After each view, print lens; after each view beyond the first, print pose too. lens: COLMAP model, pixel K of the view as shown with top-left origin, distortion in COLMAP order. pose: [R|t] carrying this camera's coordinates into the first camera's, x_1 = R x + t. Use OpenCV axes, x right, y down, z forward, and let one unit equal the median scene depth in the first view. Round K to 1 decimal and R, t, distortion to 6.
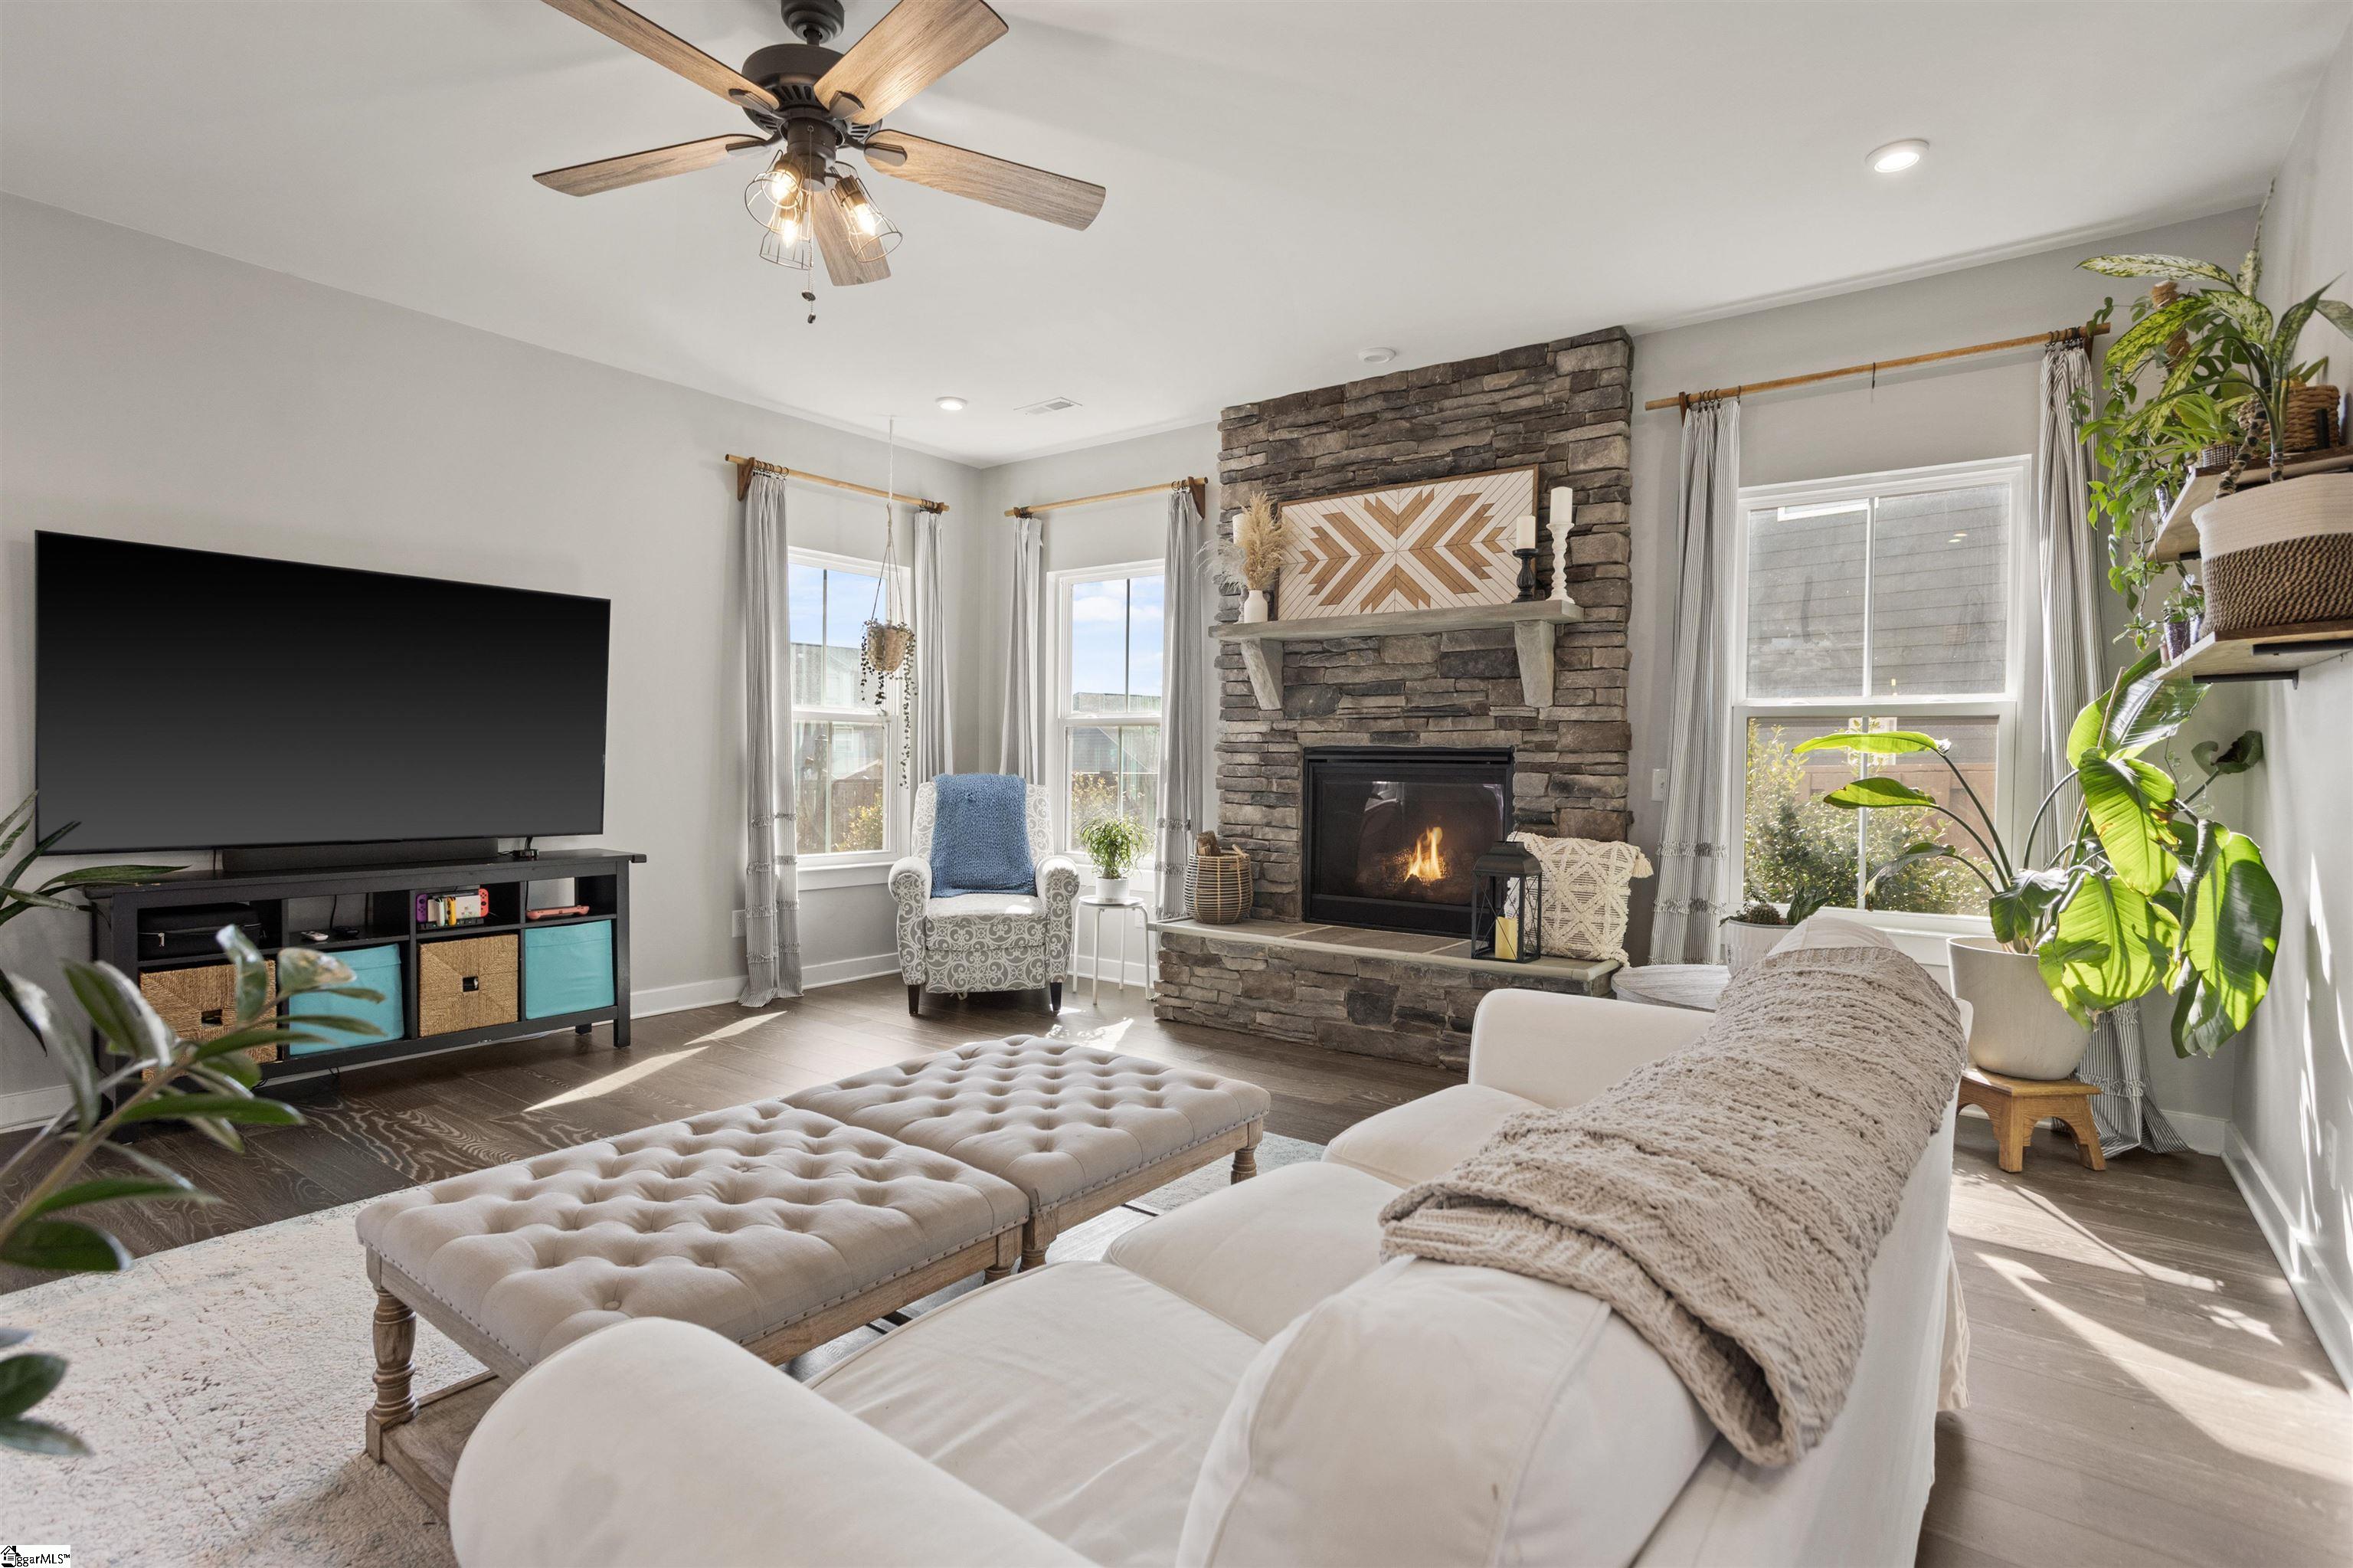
lens RADIAL K [[1146.8, 0, 1152.2], [0, 1146.8, 789.7], [0, 0, 1]] dist [-0.049694, 0.039083]
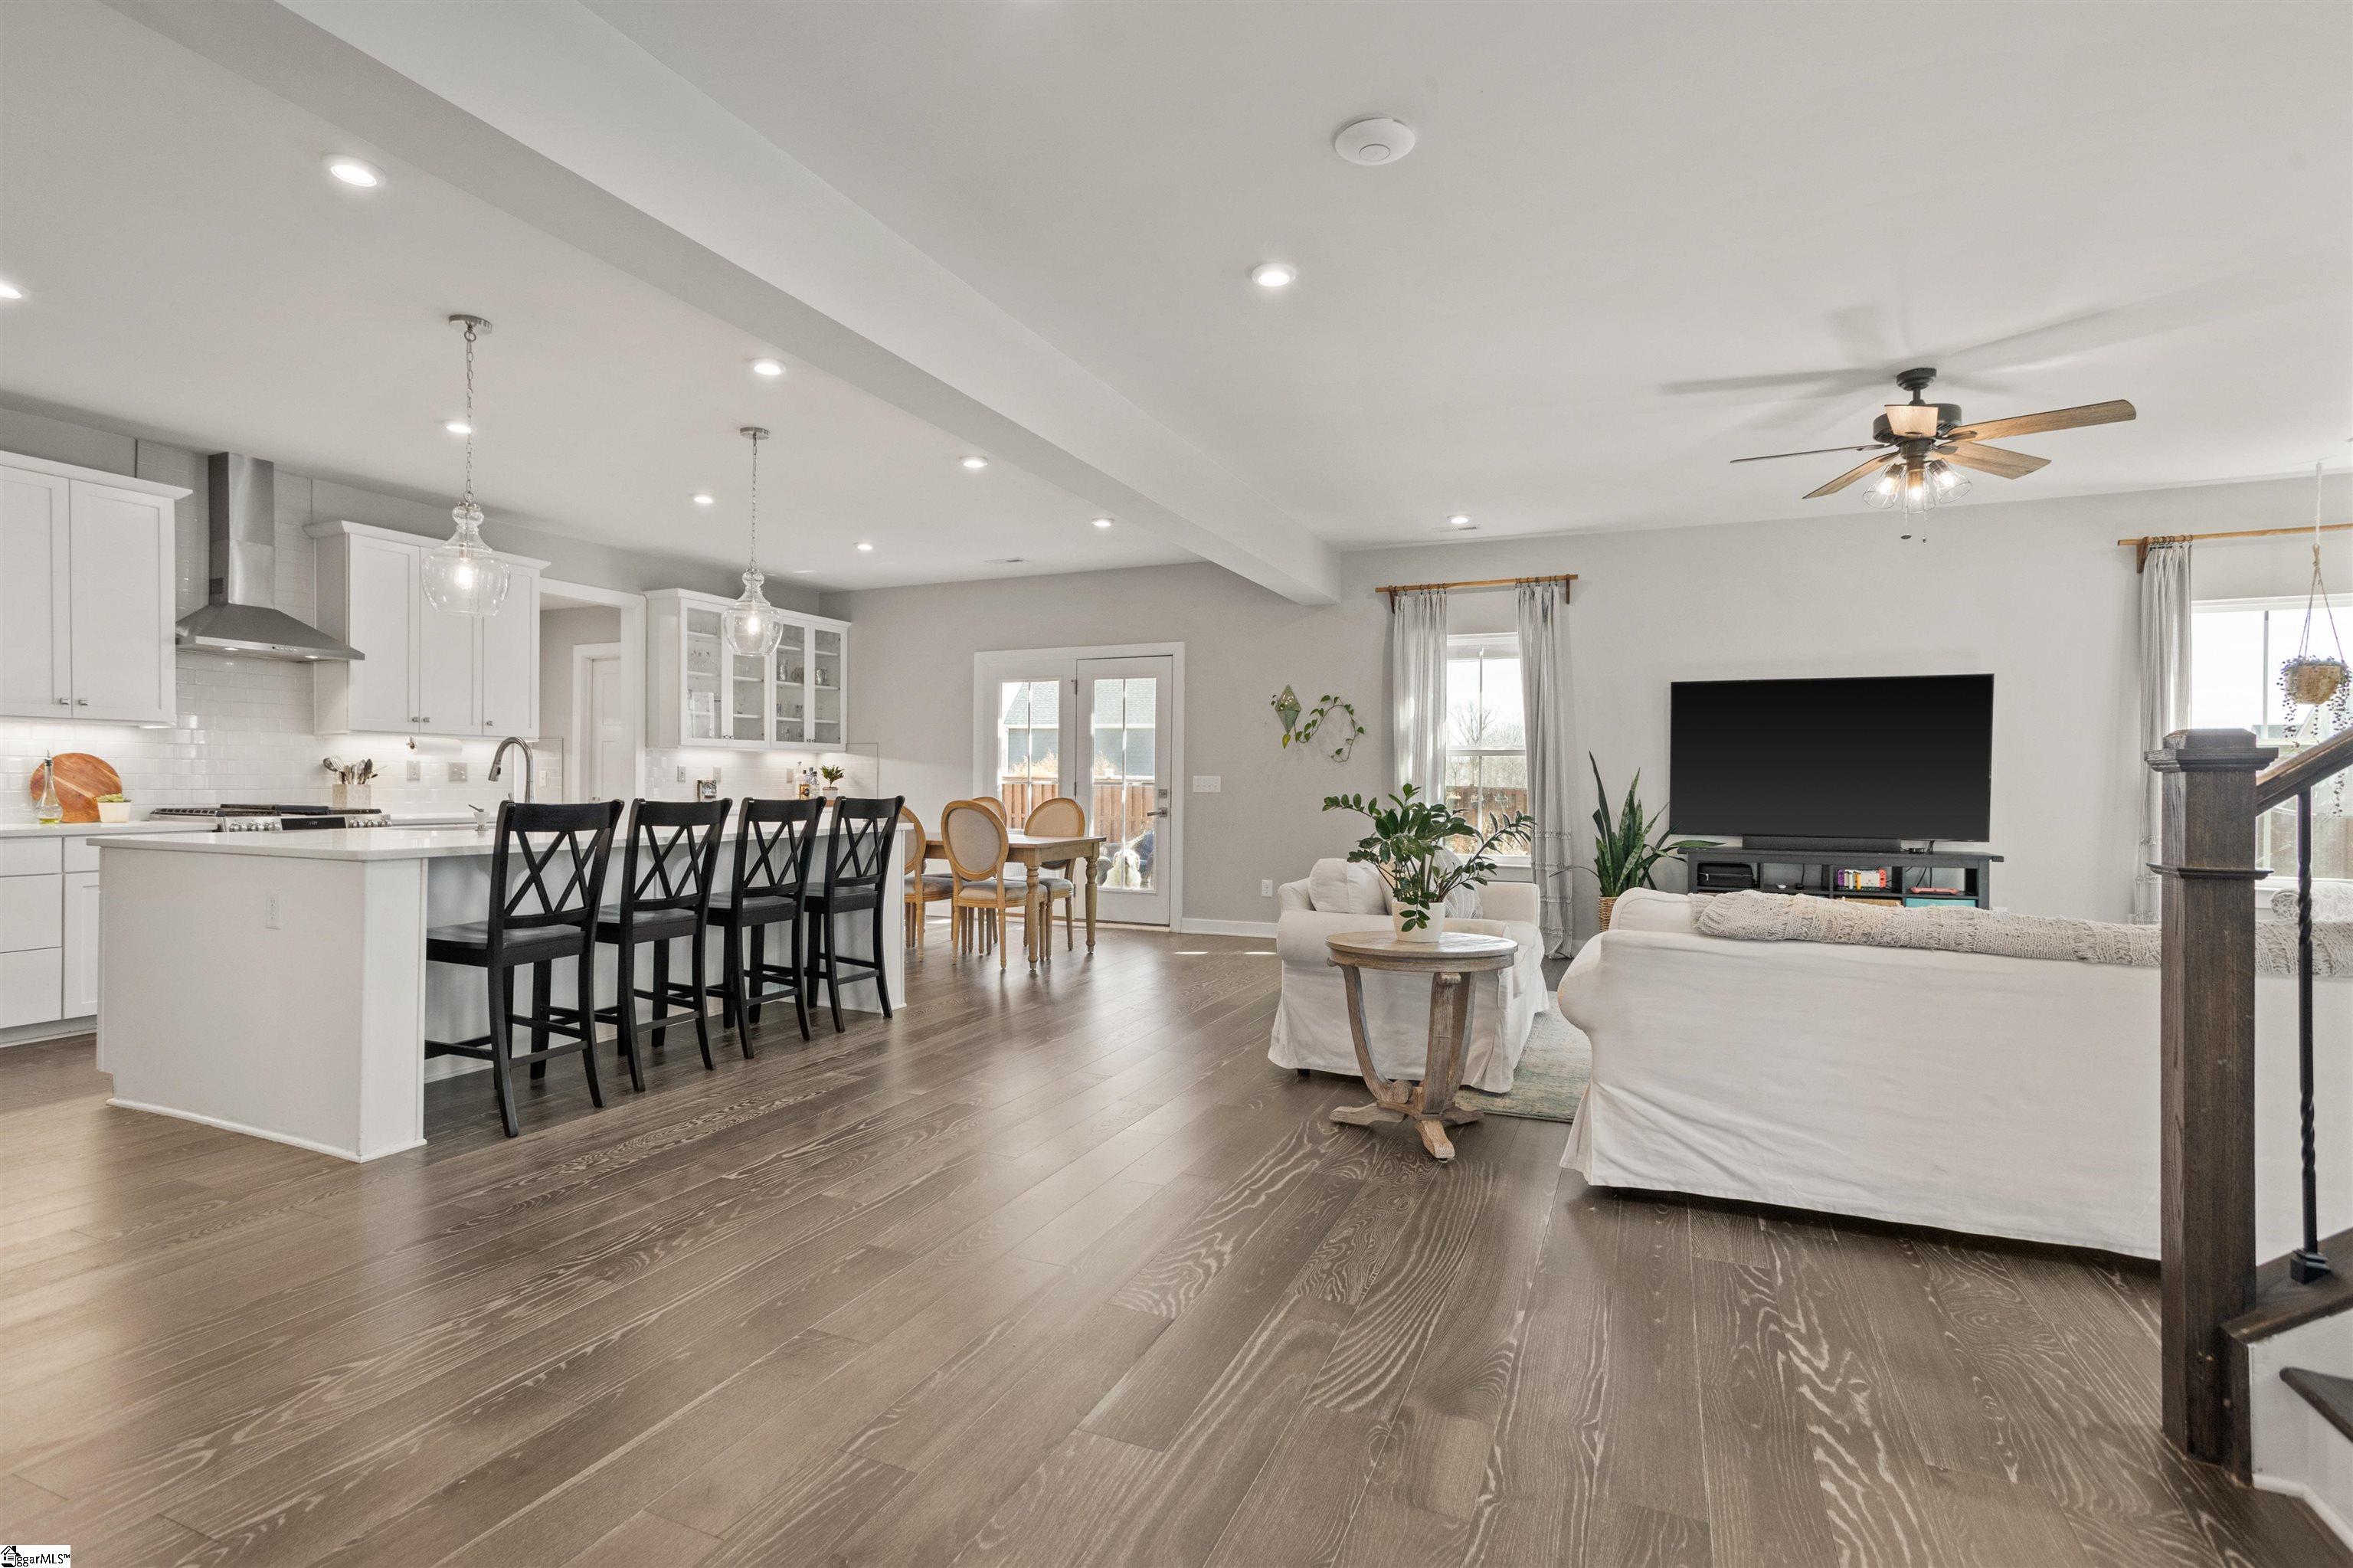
lens RADIAL K [[1146.8, 0, 1152.2], [0, 1146.8, 789.7], [0, 0, 1]] dist [-0.049694, 0.039083]
pose [[0.232916, 0.000172, -0.972497, 0.624158], [-0.026742, 0.999623, -0.006228, 0.011668], [0.972129, 0.027457, 0.232833, -0.320860]]
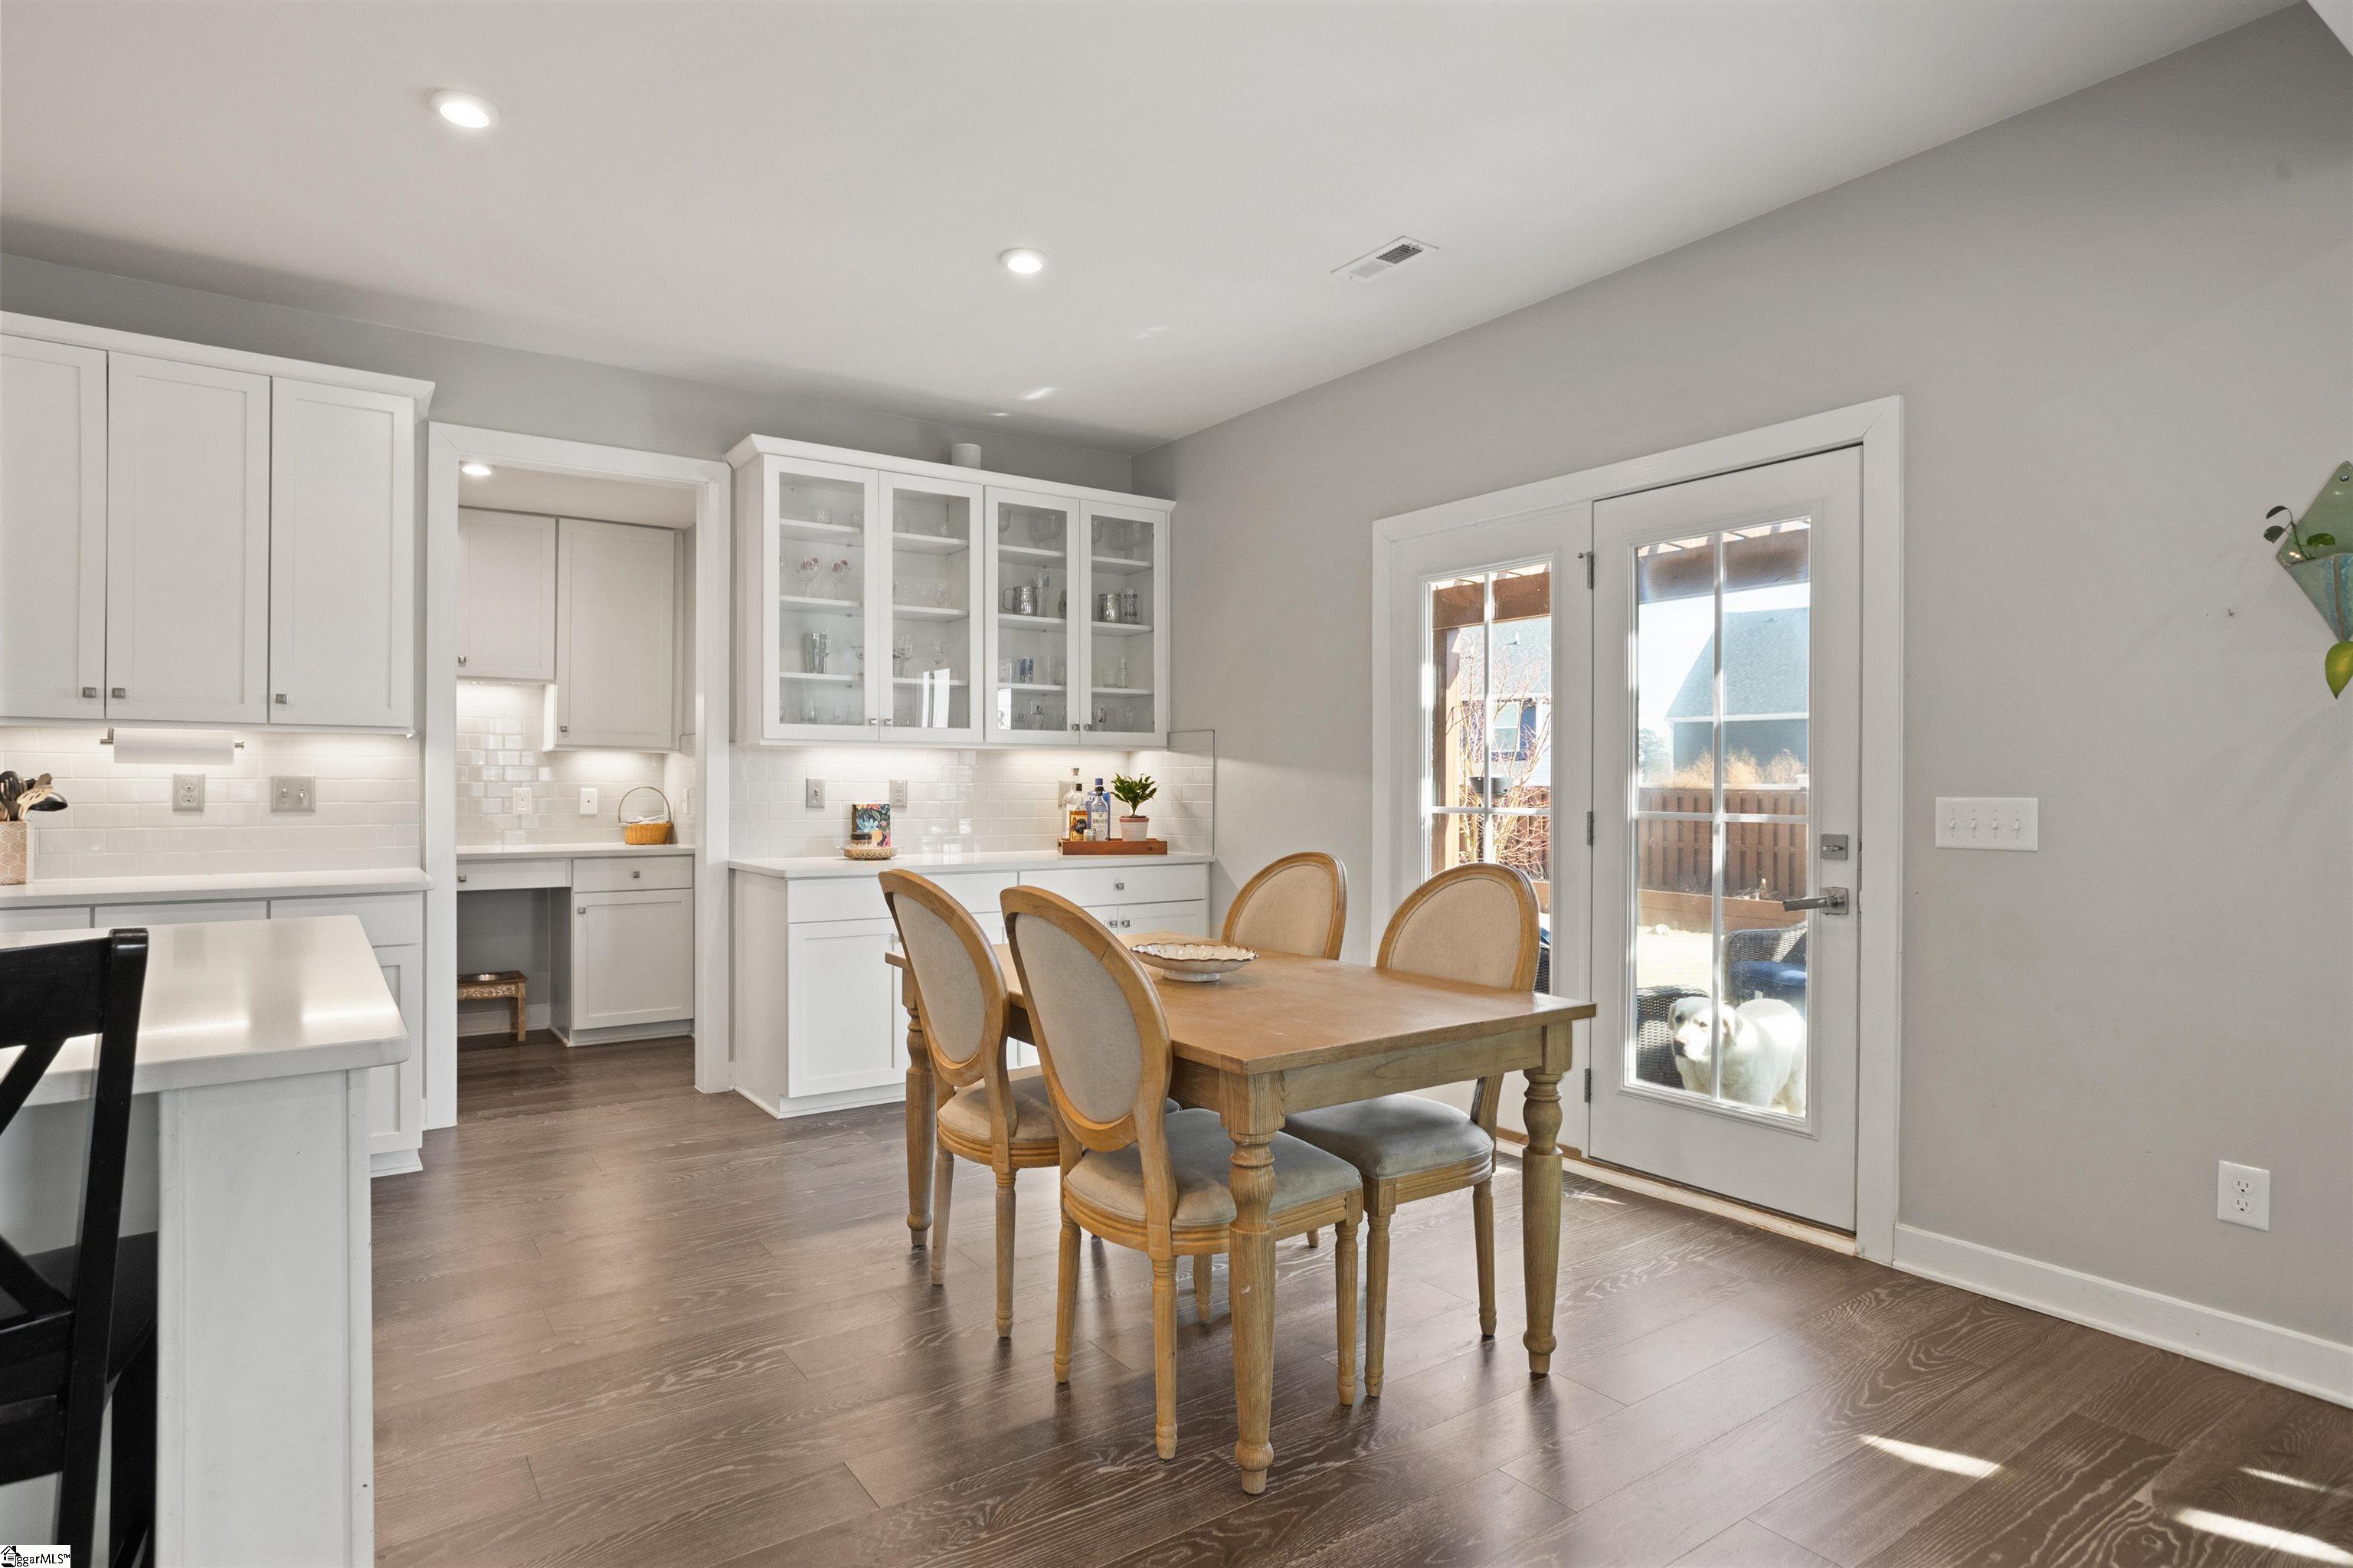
lens RADIAL K [[1239.1, 0, 1167.5], [0, 1239.1, 783.6], [0, 0, 1]] dist [-0.035112, 0.000140]
pose [[-0.299266, -0.011319, -0.954103, -0.420348], [-0.026505, 0.999642, -0.003545, -0.018019], [0.953801, 0.024228, -0.299459, -0.020164]]
